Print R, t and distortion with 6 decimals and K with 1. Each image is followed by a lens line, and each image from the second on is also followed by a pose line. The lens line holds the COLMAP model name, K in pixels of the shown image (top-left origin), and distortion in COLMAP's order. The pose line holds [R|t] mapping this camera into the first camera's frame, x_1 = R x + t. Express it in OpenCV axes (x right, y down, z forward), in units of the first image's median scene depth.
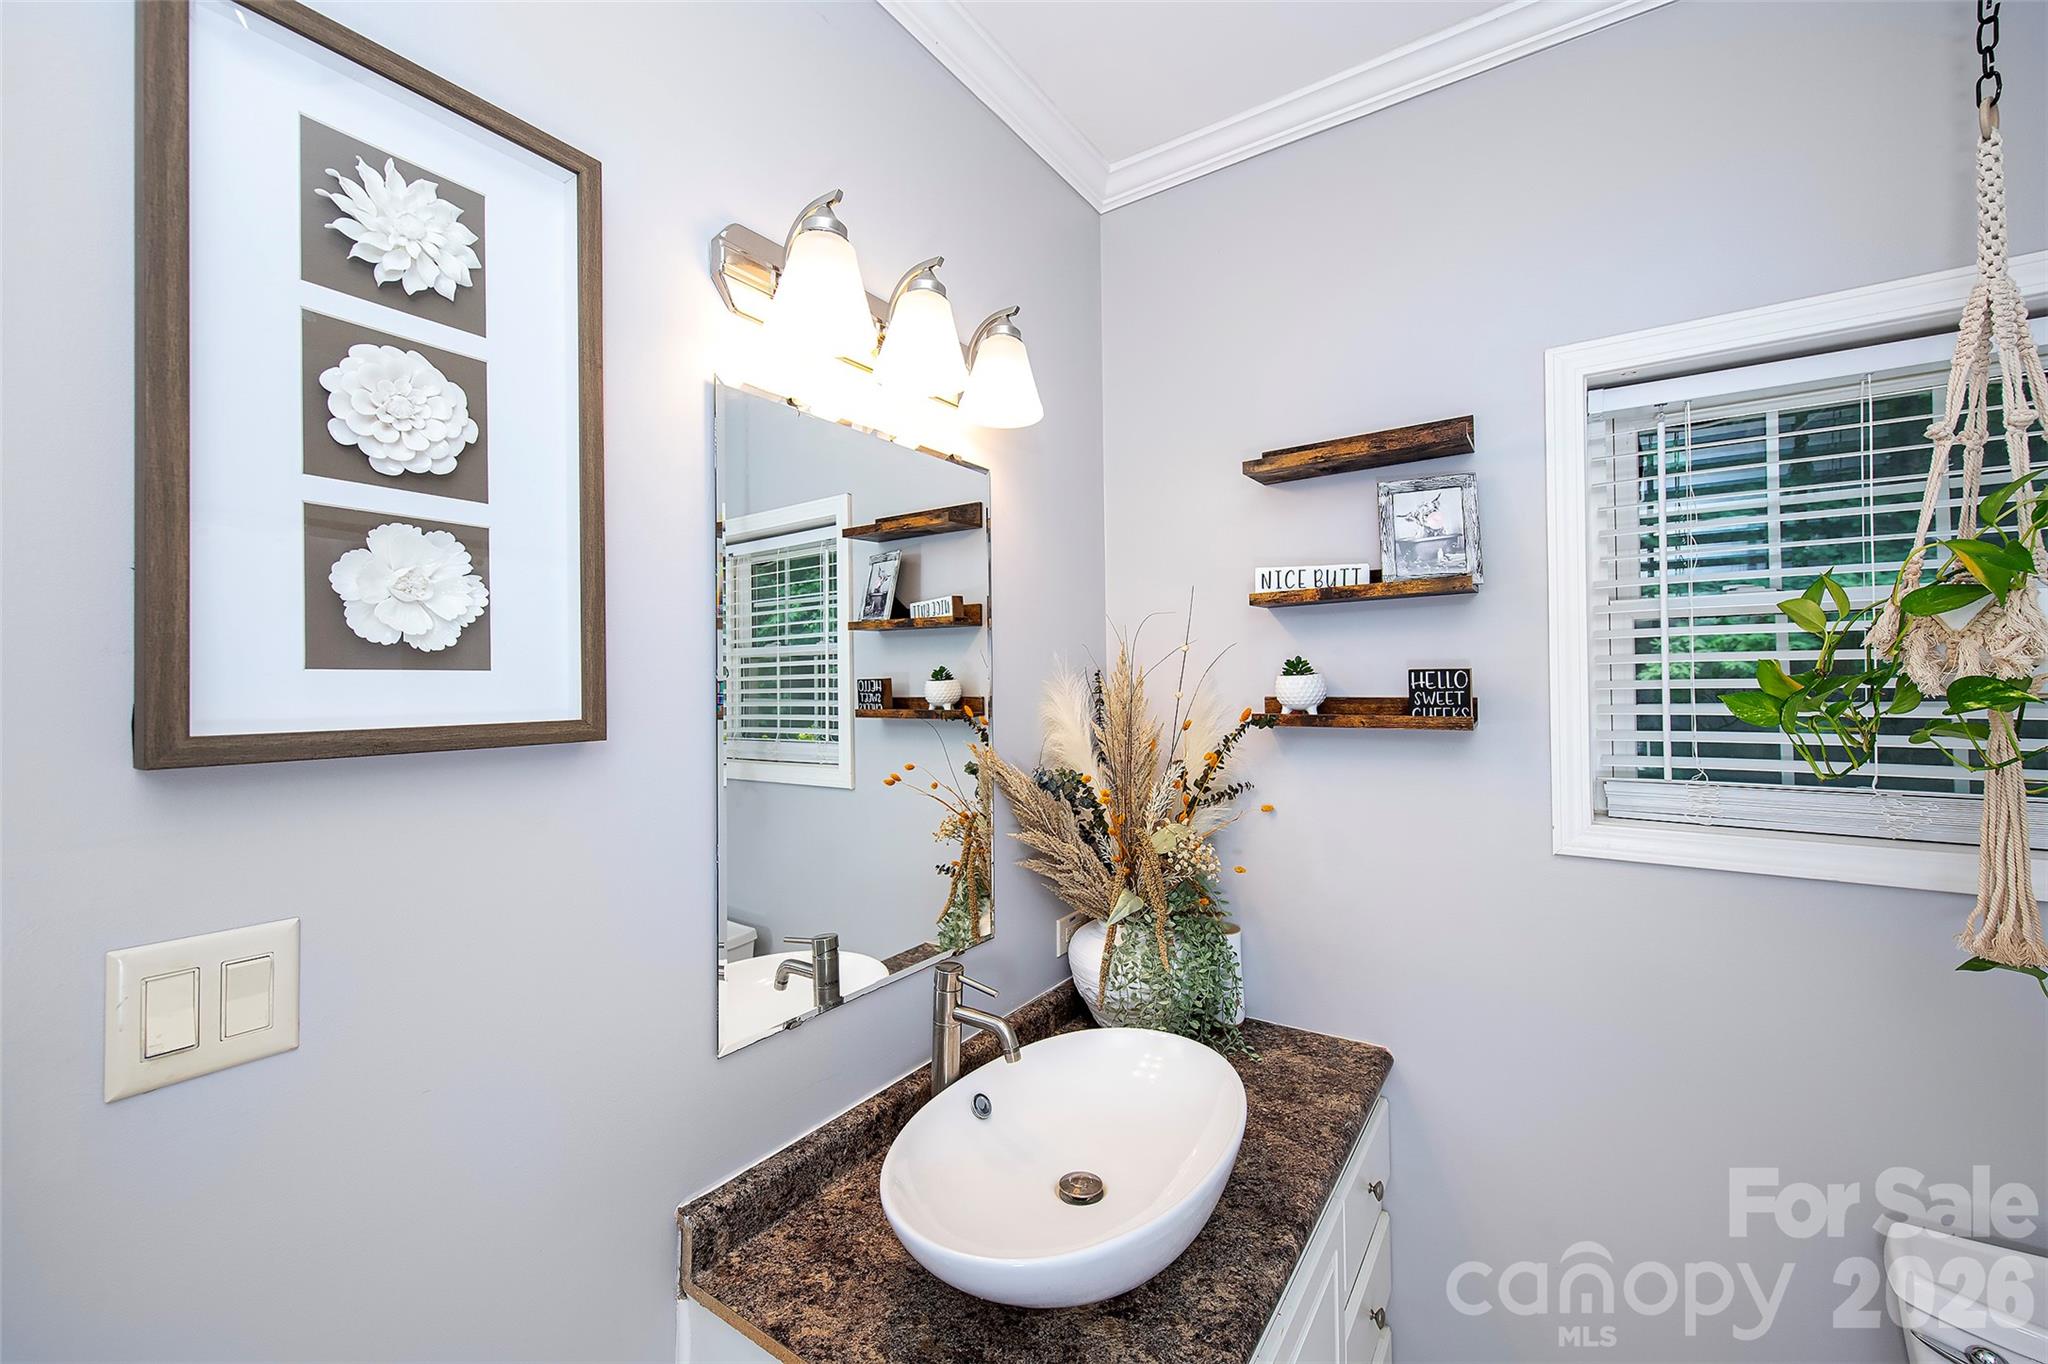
lens RADIAL K [[806.0, 0, 1014.9], [0, 806.0, 680.8], [0, 0, 1]] dist [0.000841, -0.000441]
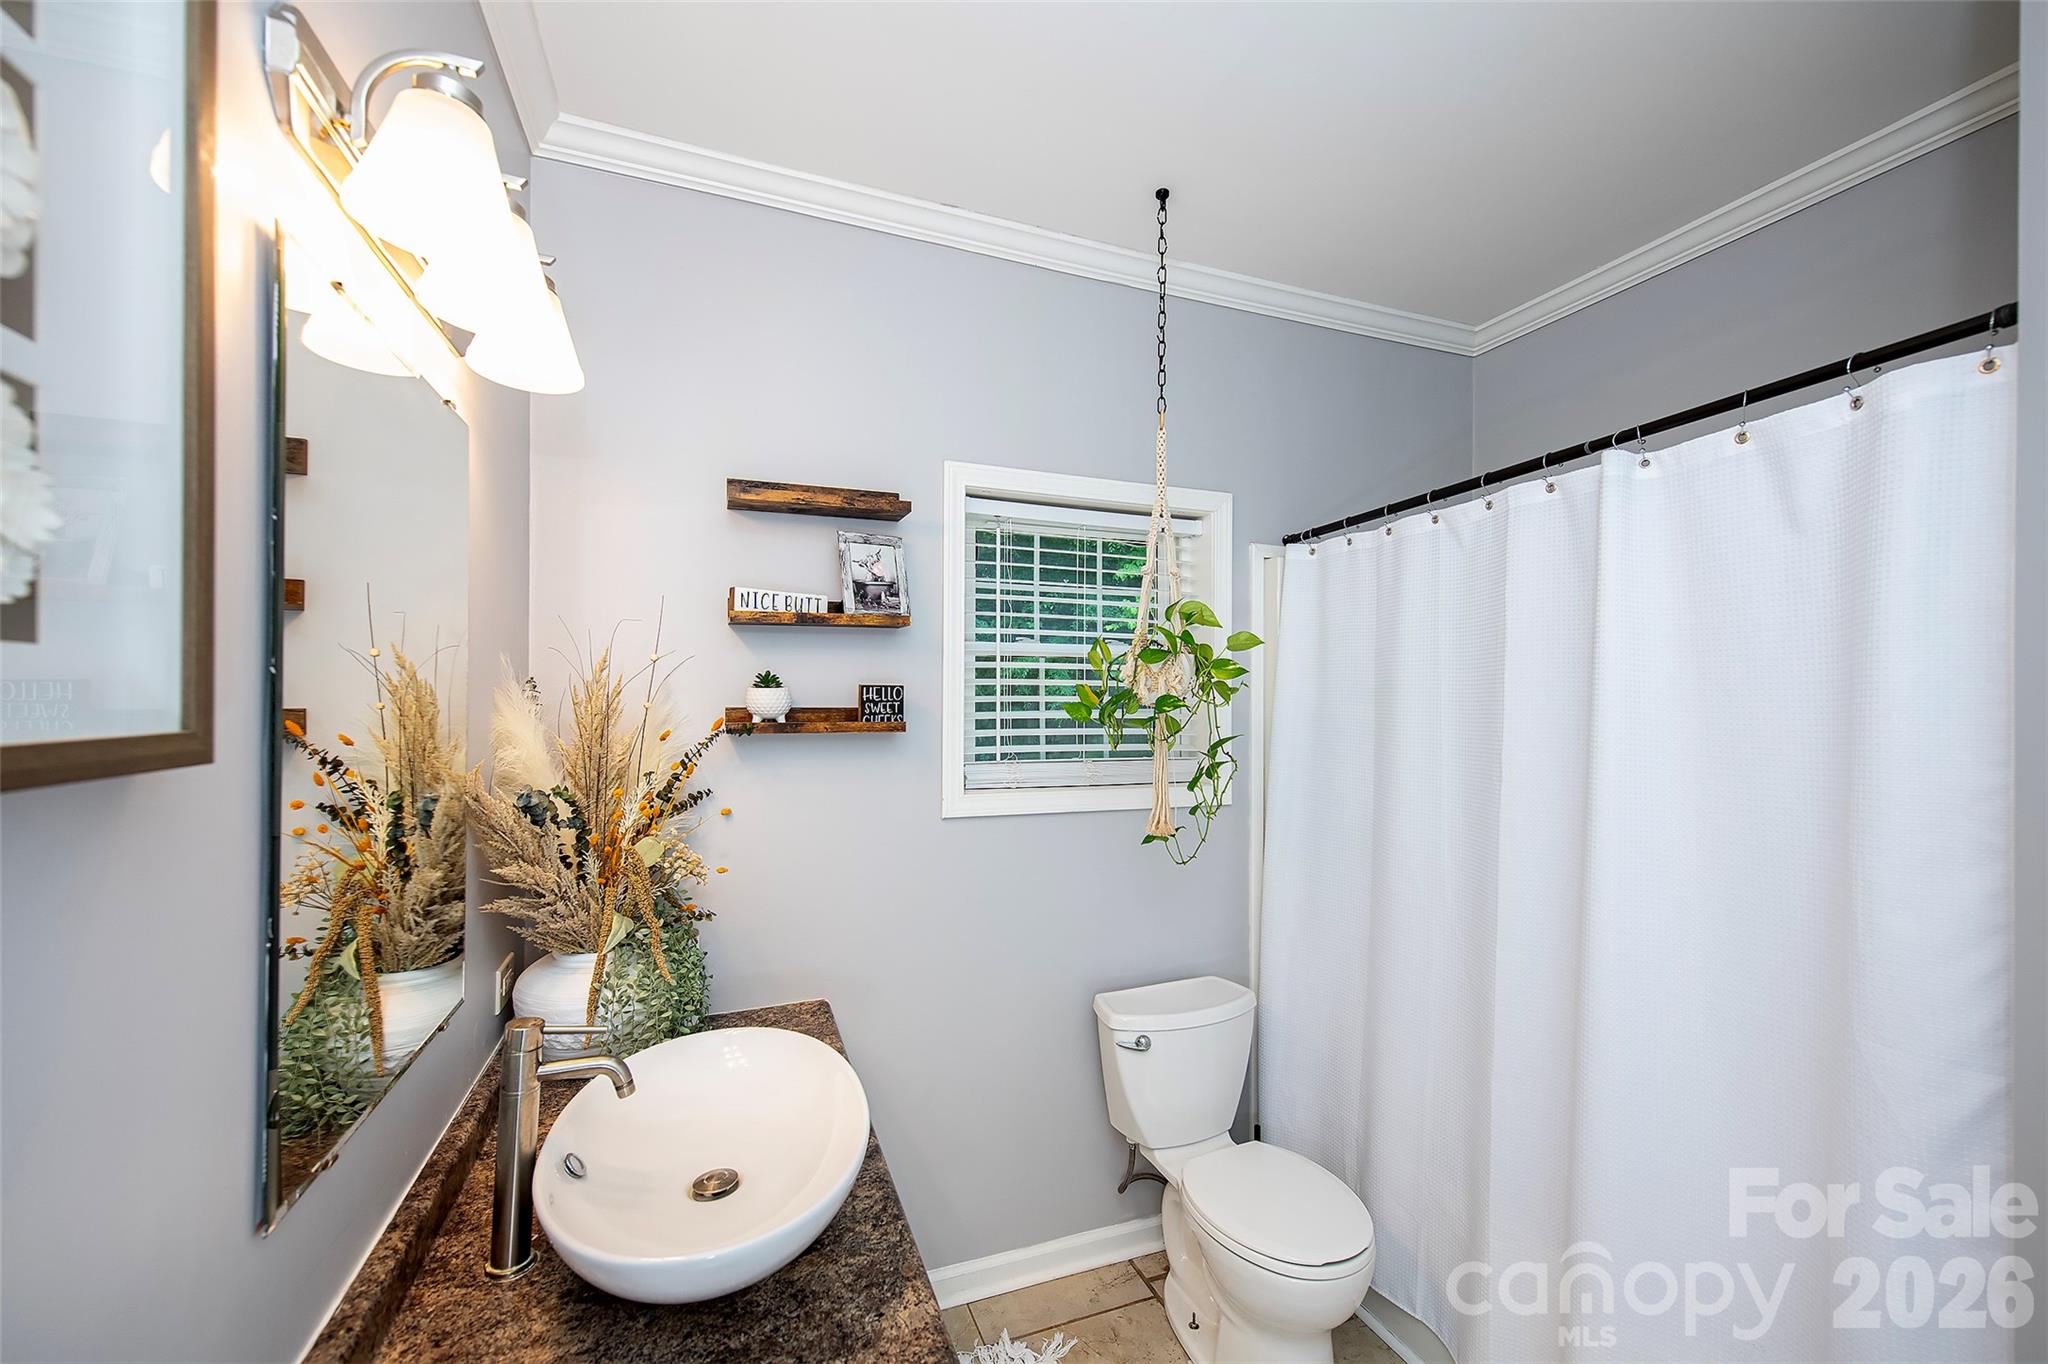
lens RADIAL K [[812.6, 0, 1027.9], [0, 812.6, 702.6], [0, 0, 1]] dist [0.001437, -0.008408]
pose [[0.562906, 0.007416, 0.826488, -0.409600], [-0.011228, 0.999936, -0.001325, 0.012022], [-0.826445, -0.008534, 0.562953, 0.075109]]
